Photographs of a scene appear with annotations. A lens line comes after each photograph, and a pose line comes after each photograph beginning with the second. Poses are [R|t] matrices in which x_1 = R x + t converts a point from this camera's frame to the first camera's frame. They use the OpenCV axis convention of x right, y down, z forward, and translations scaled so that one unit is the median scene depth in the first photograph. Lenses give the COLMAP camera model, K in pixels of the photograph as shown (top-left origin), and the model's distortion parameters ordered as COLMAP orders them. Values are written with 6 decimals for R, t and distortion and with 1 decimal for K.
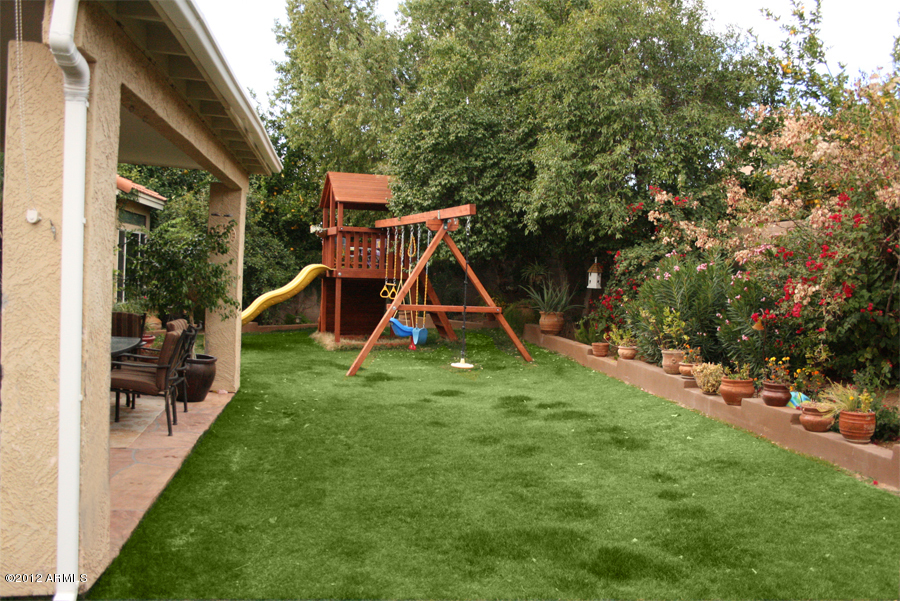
lens RADIAL K [[749.0, 0, 450.0], [0, 749.0, 300.5], [0, 0, 1]] dist [-0.155008, 0.123223]
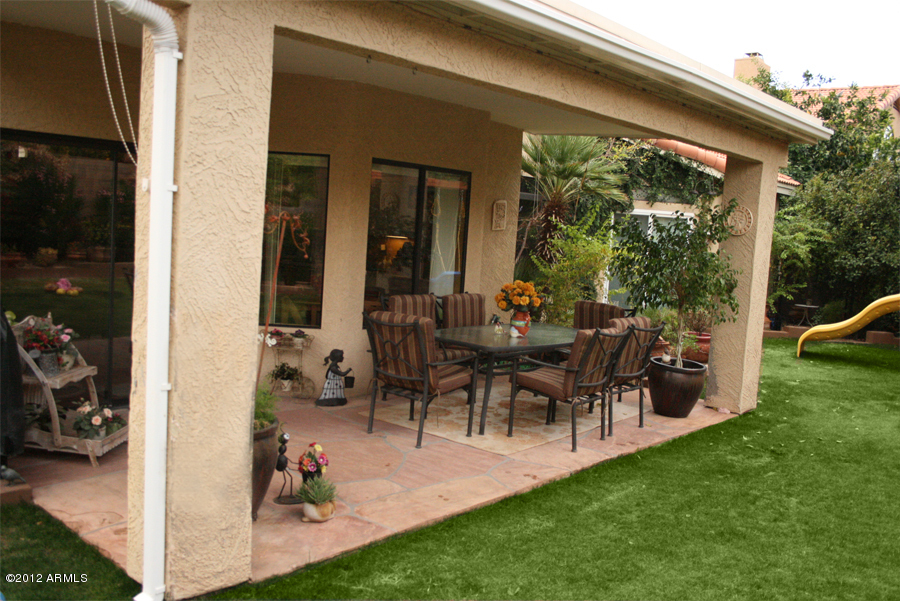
lens RADIAL K [[798.3, 0, 451.4], [0, 798.3, 297.6], [0, 0, 1]] dist [-0.144662, 0.140190]
pose [[0.663598, 0.072996, -0.744520, 0.196531], [-0.071133, 0.996876, 0.034337, -0.014918], [0.744700, 0.030174, 0.666717, 0.278647]]
